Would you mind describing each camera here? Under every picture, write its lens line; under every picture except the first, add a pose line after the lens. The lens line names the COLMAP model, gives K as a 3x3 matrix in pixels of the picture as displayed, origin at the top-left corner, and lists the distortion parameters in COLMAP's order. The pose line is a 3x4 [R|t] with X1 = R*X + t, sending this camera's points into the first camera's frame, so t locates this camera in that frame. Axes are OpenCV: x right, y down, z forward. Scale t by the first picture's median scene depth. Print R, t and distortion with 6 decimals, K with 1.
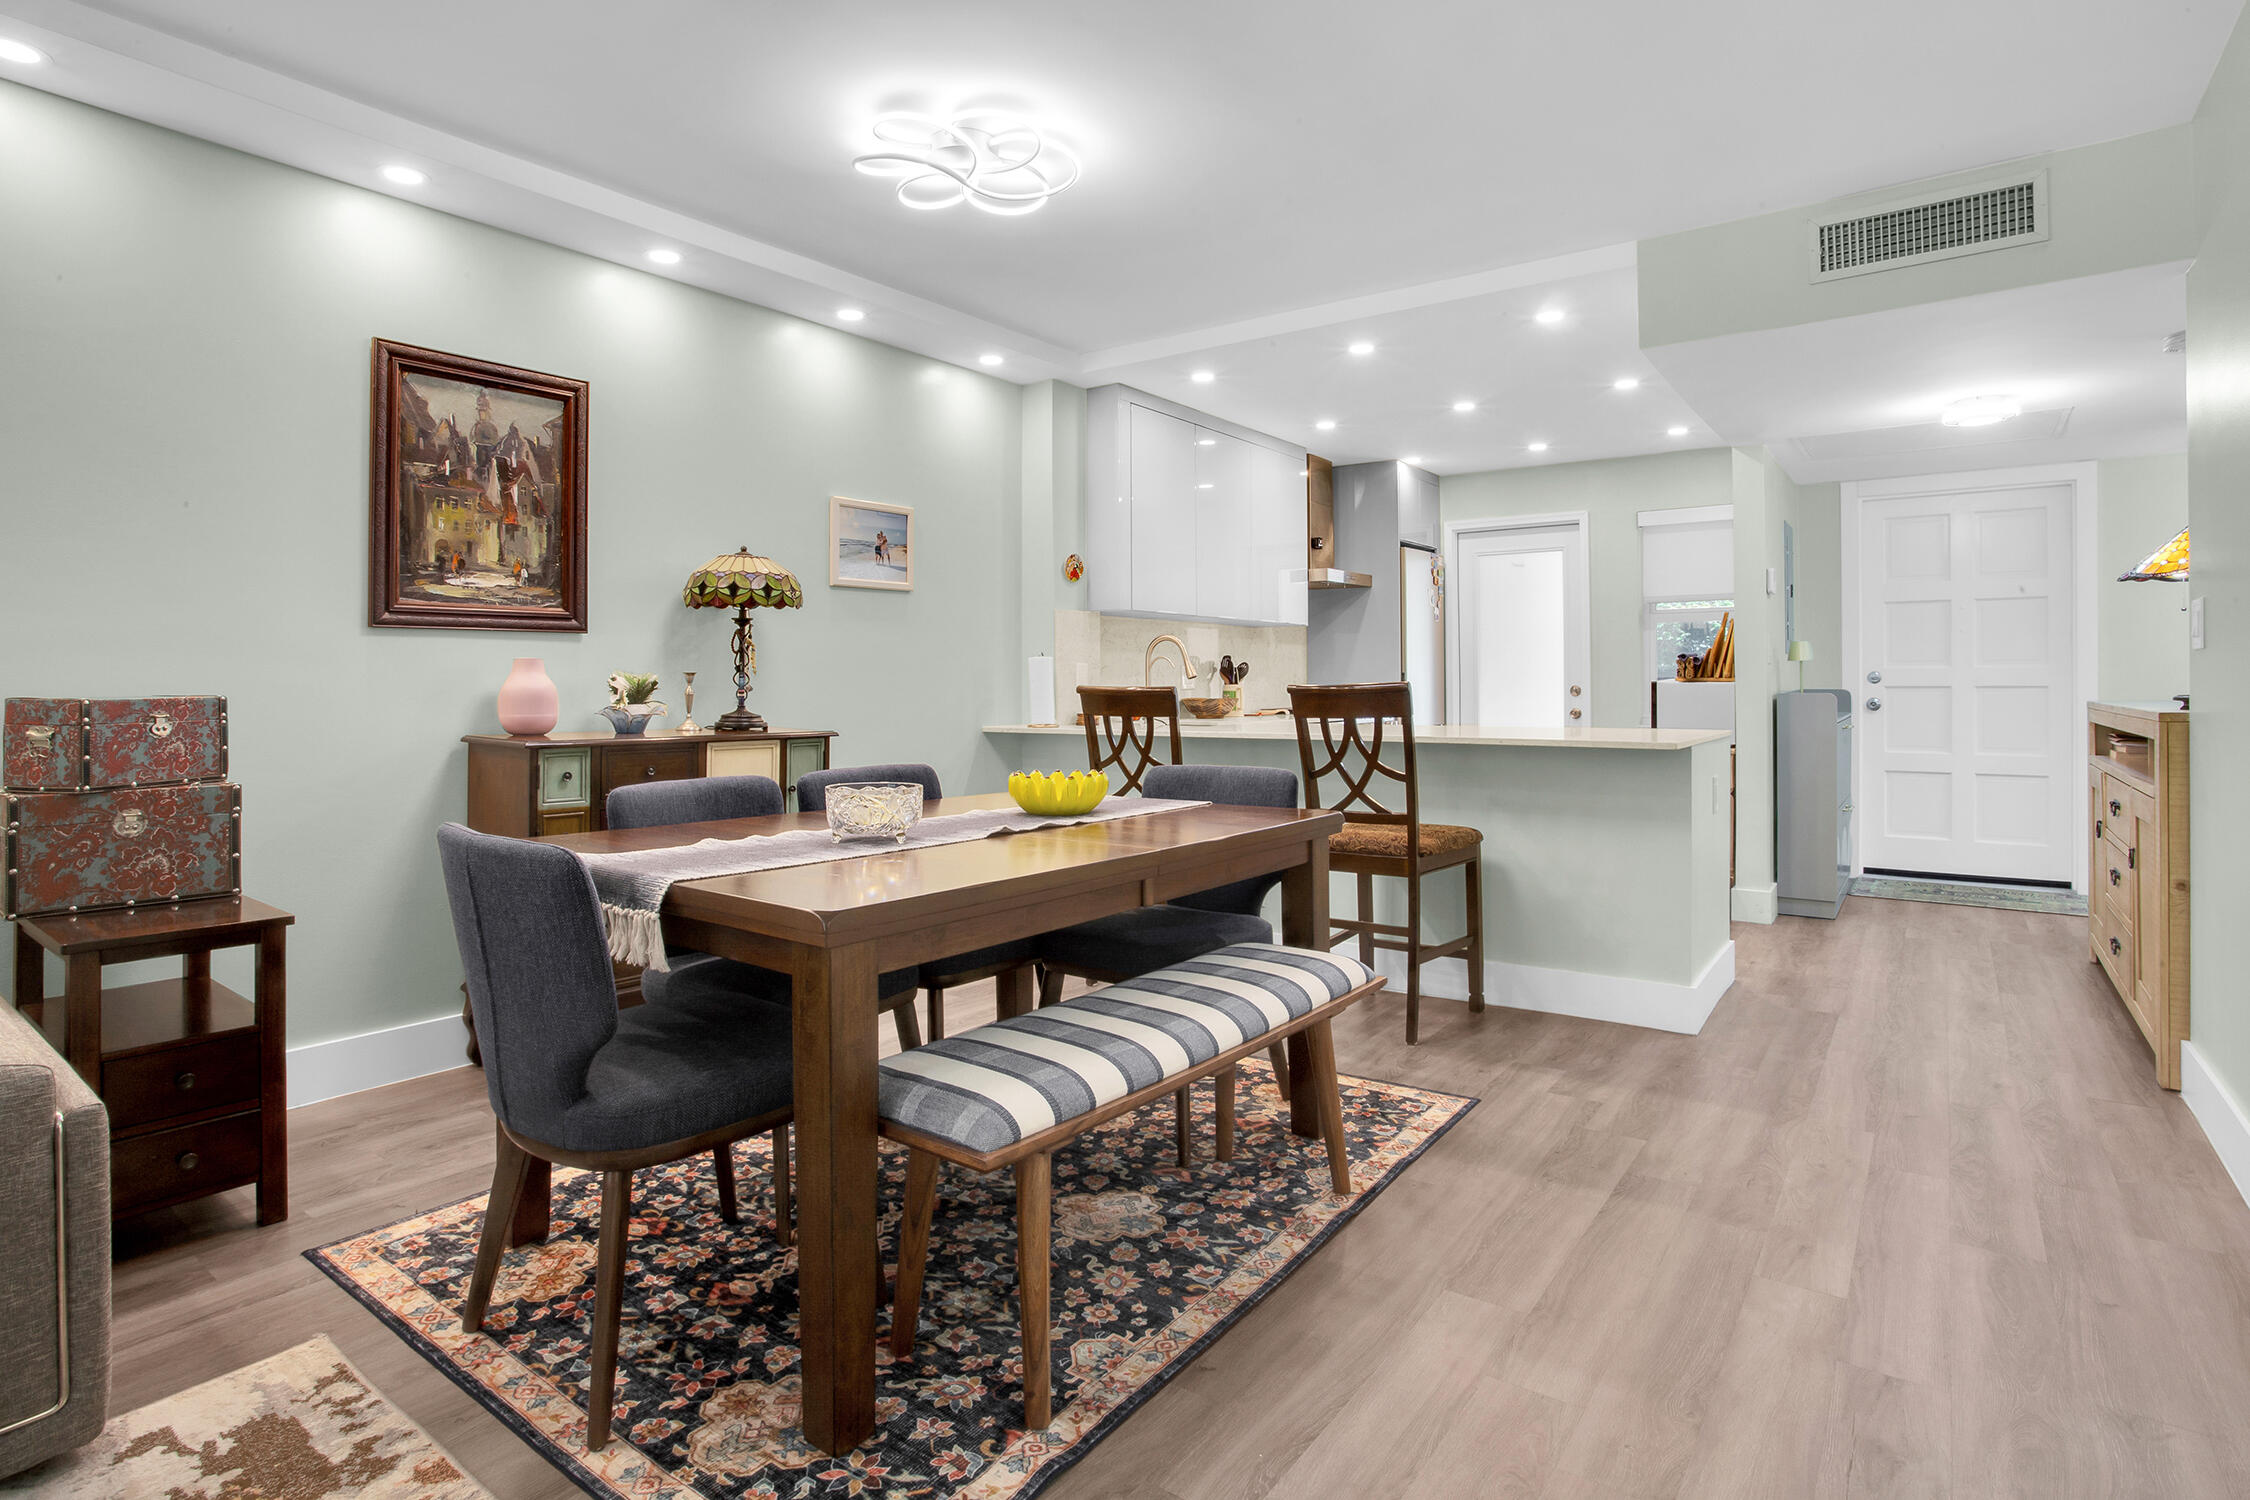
lens RADIAL K [[1139.7, 0, 1107.2], [0, 1139.7, 676.2], [0, 0, 1]] dist [-0.050876, 0.015707]
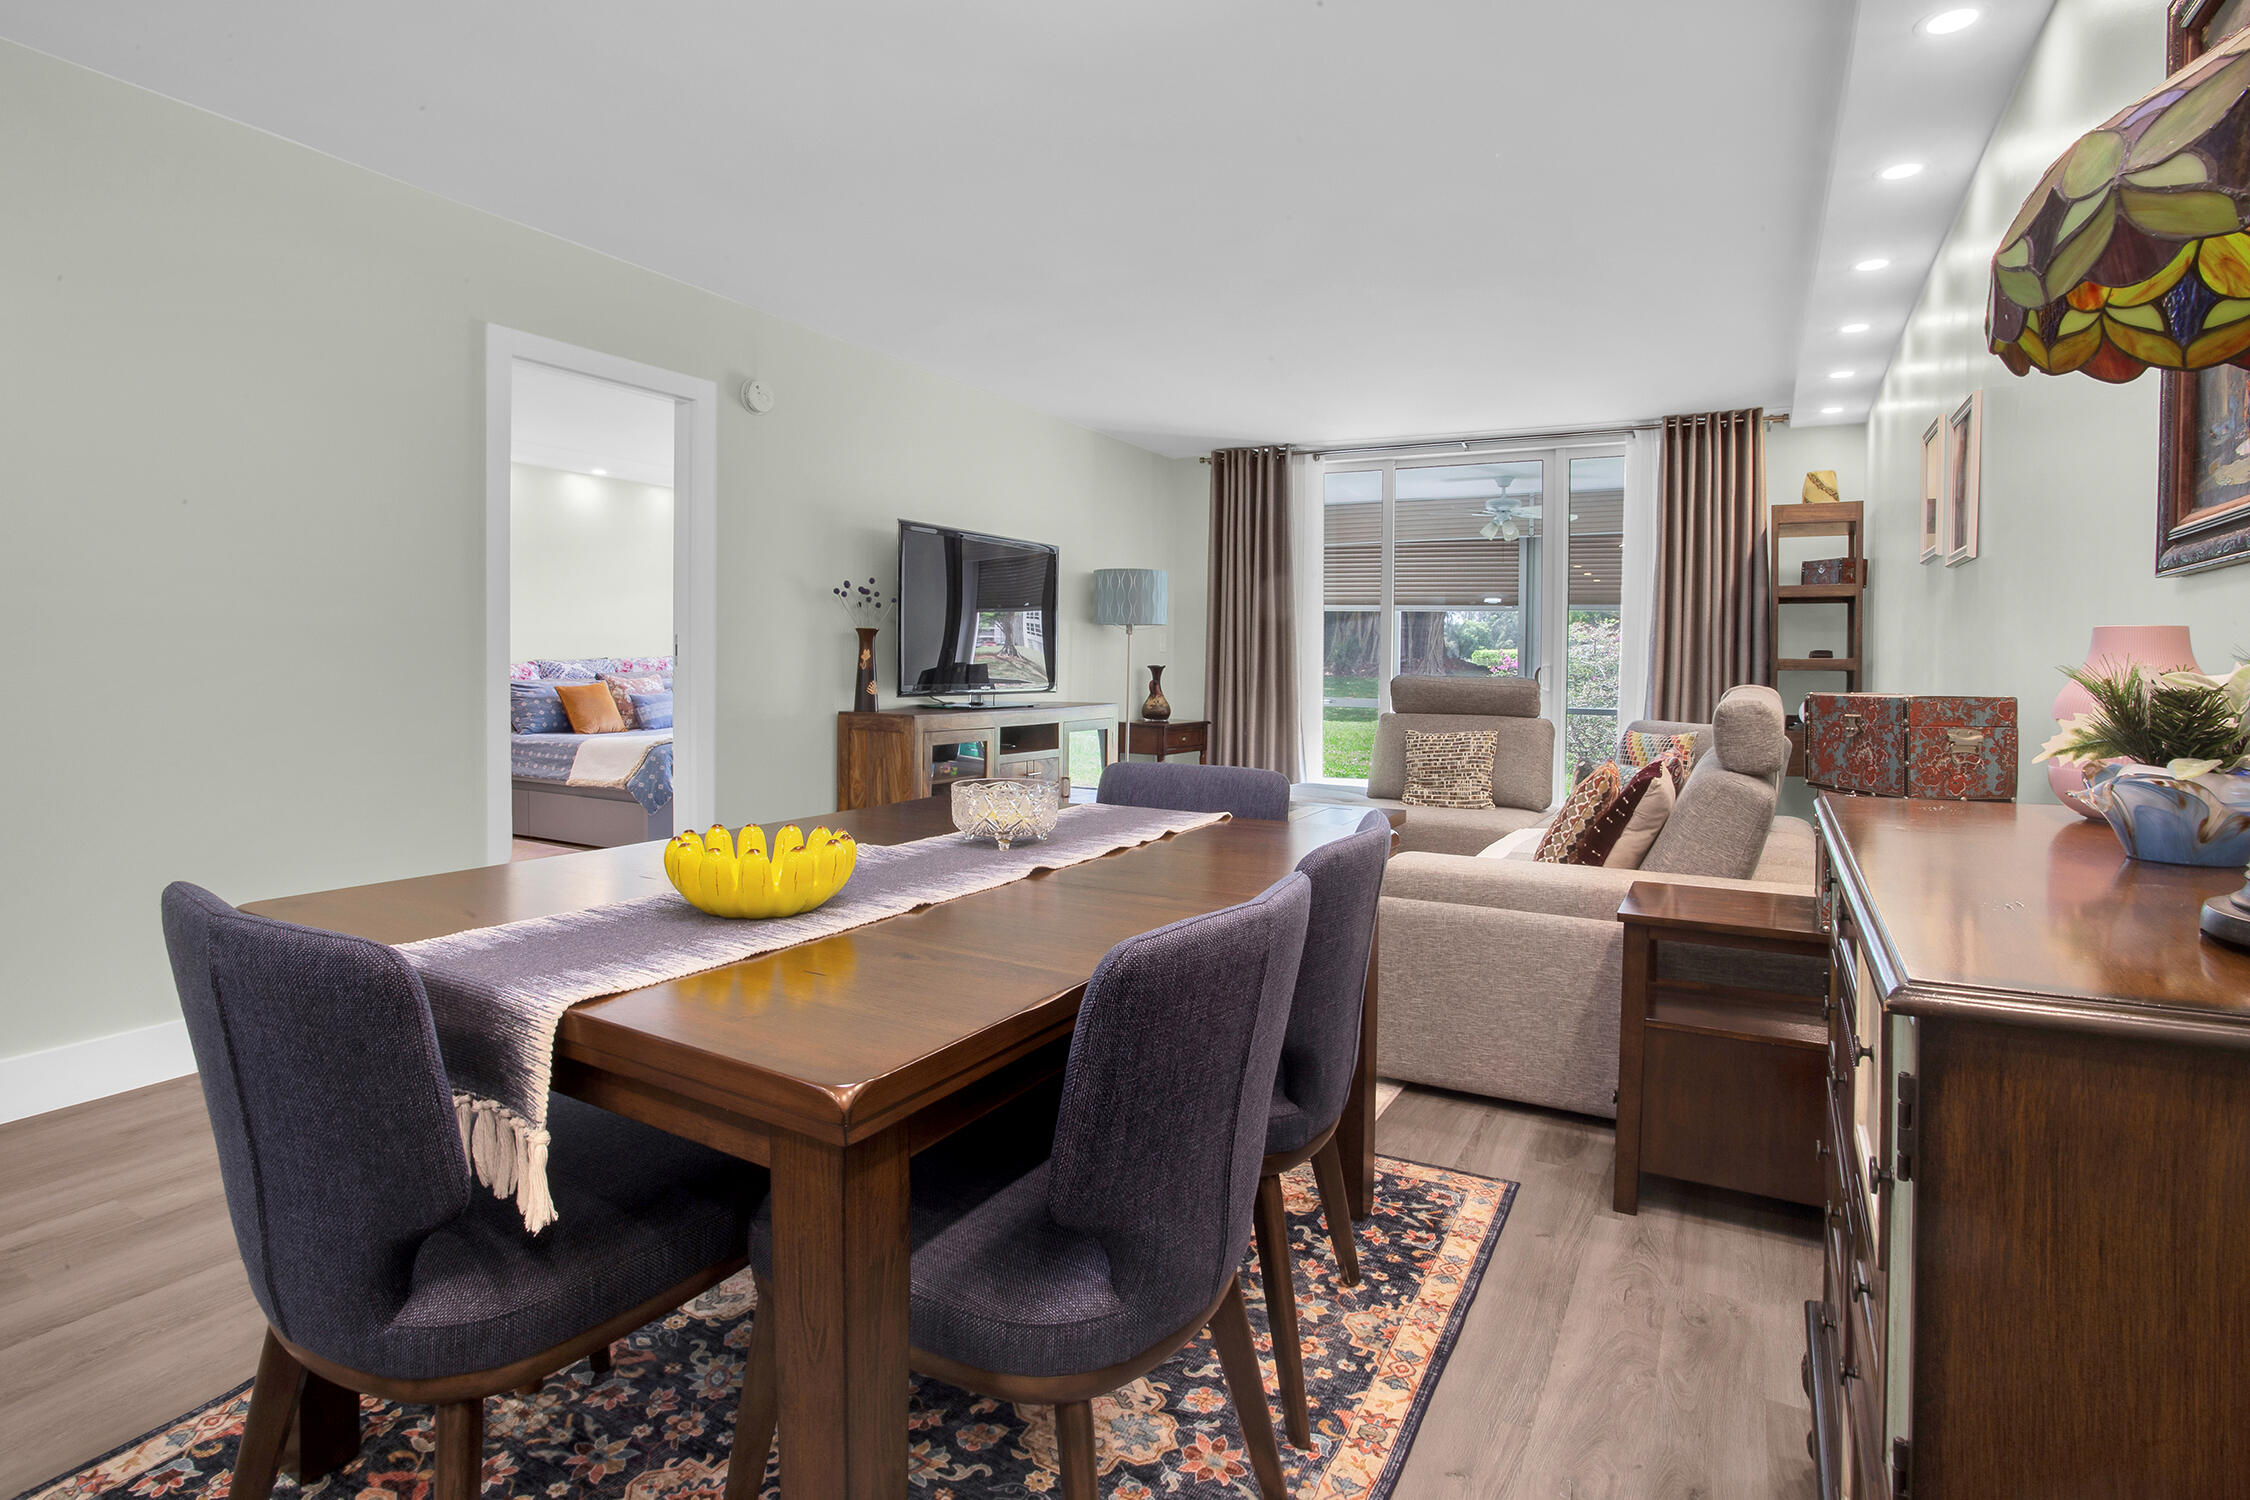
lens RADIAL K [[1139.7, 0, 1085.0], [0, 1139.7, 660.0], [0, 0, 1]] dist [-0.050876, 0.015707]
pose [[-0.993067, -0.013923, -0.116724, -0.082963], [-0.013658, 0.999902, -0.003073, 0.001412], [0.116756, -0.001458, -0.993160, 1.213067]]
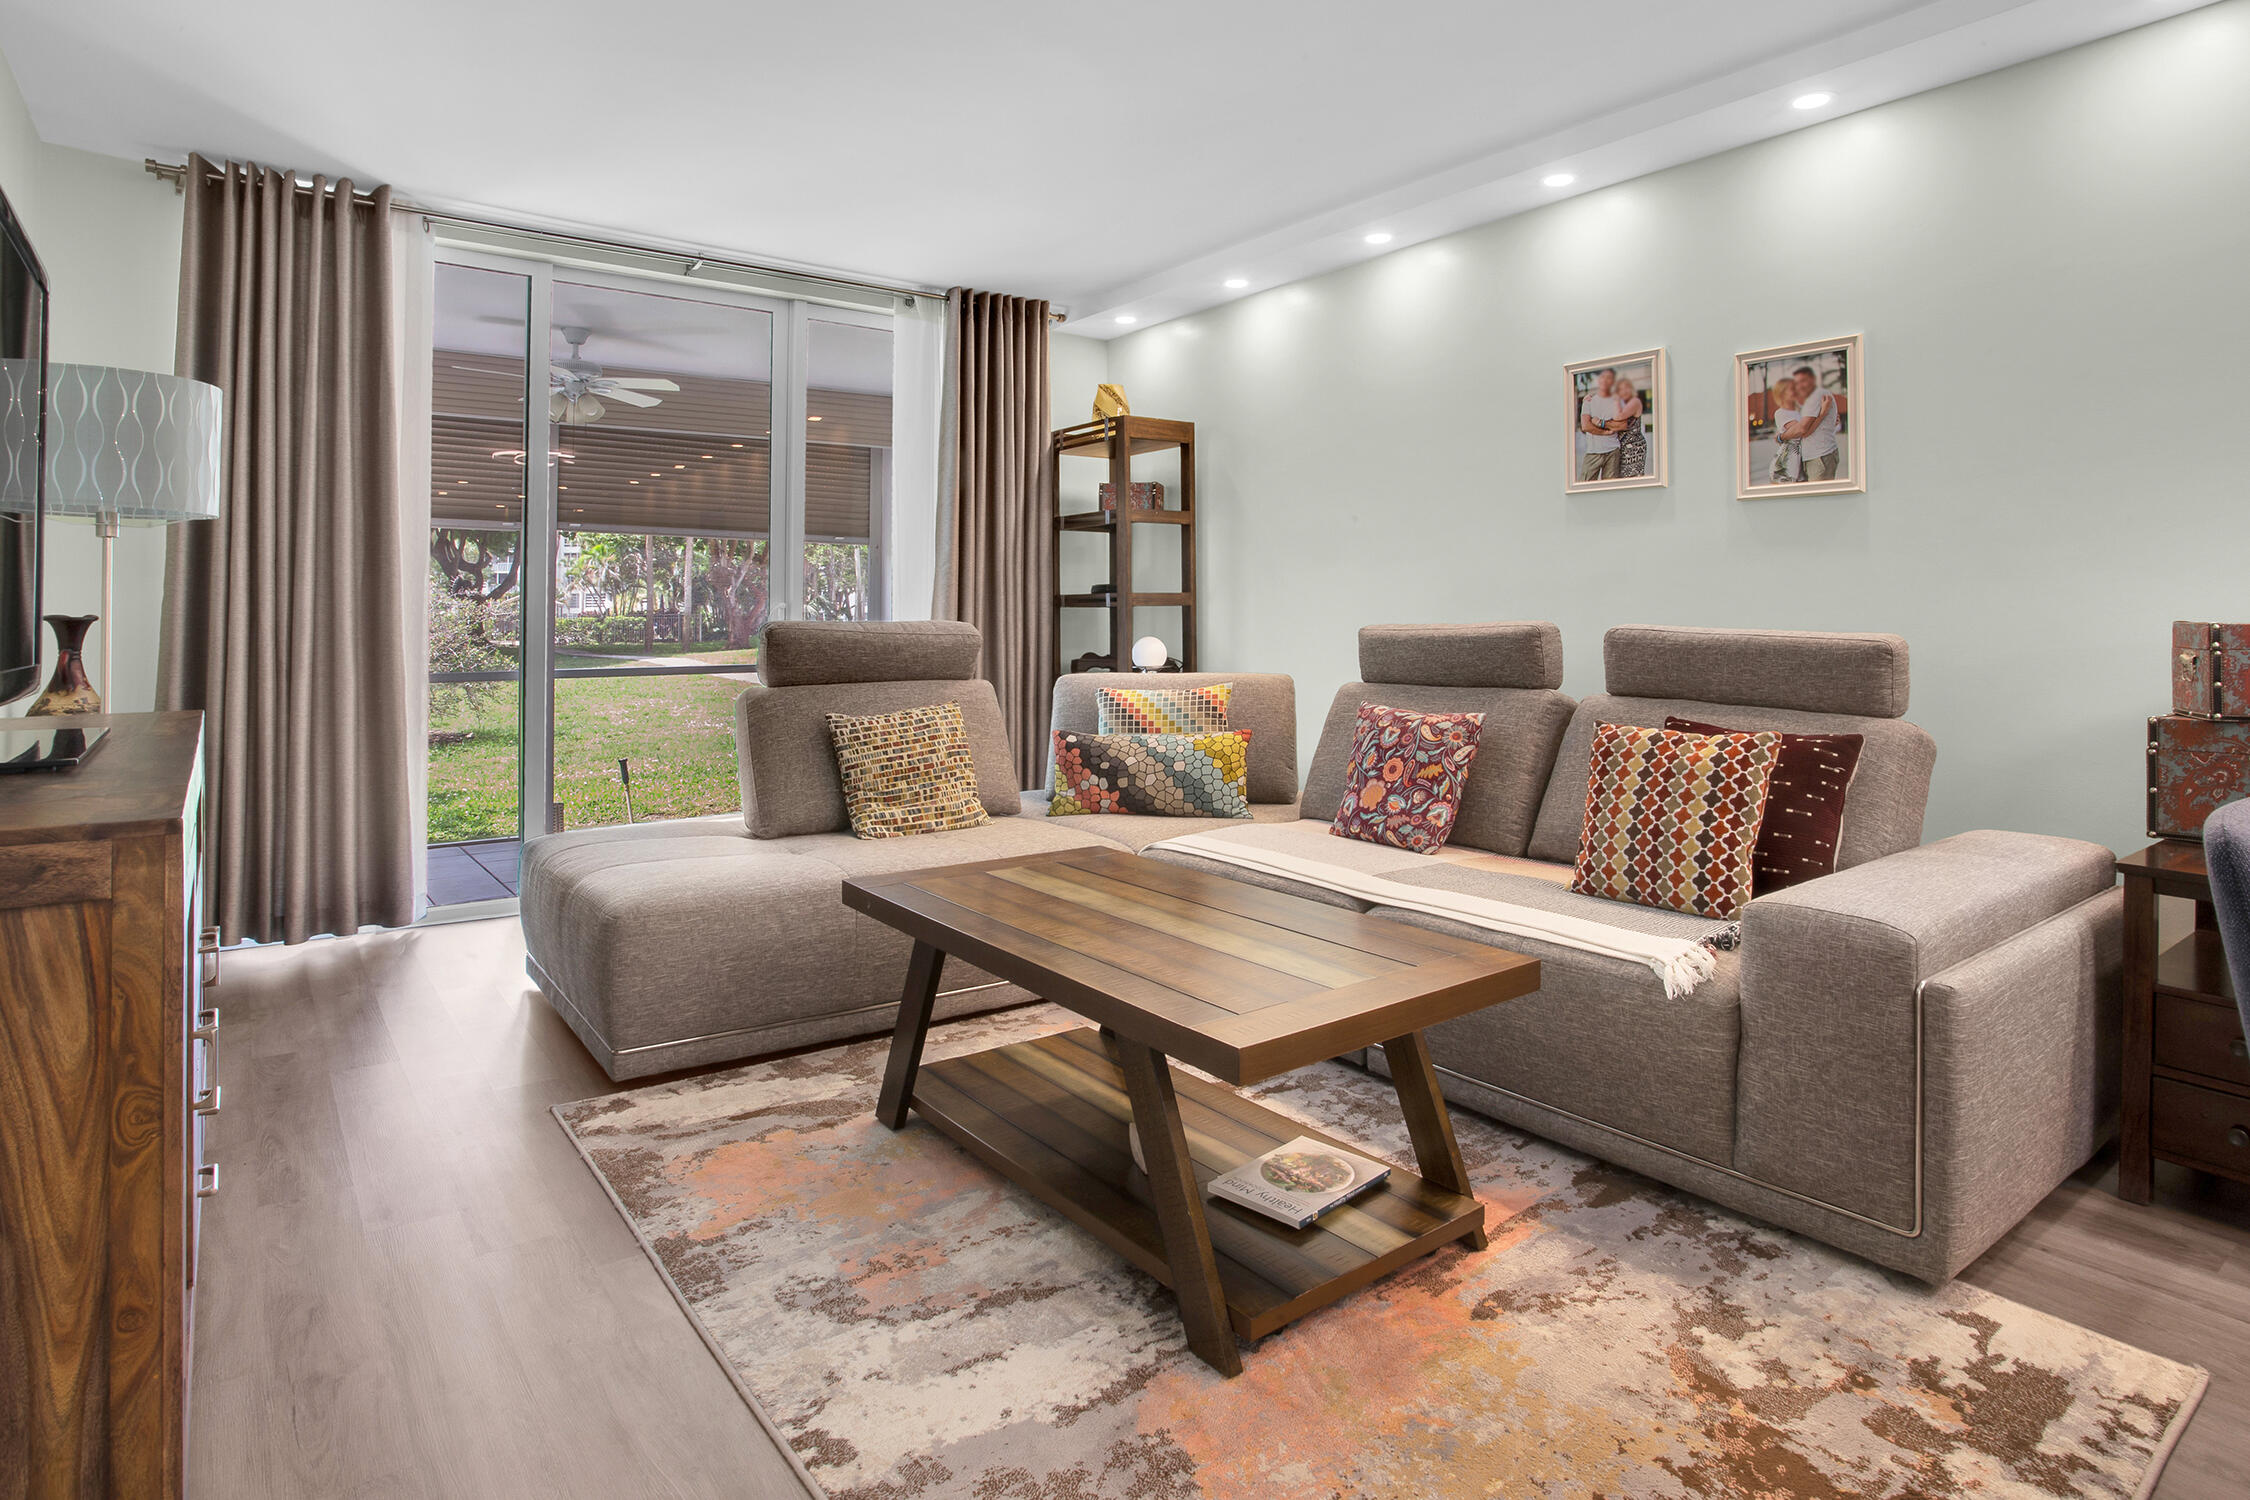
lens RADIAL K [[1219.0, 0, 1138.3], [0, 1219.0, 609.6], [0, 0, 1]] dist [-0.058918, 0.015959]
pose [[-0.272331, 0.000107, -0.962204, 0.195100], [0.003627, 0.999993, -0.000915, 0.004360], [0.962197, -0.003739, -0.272330, 0.239899]]
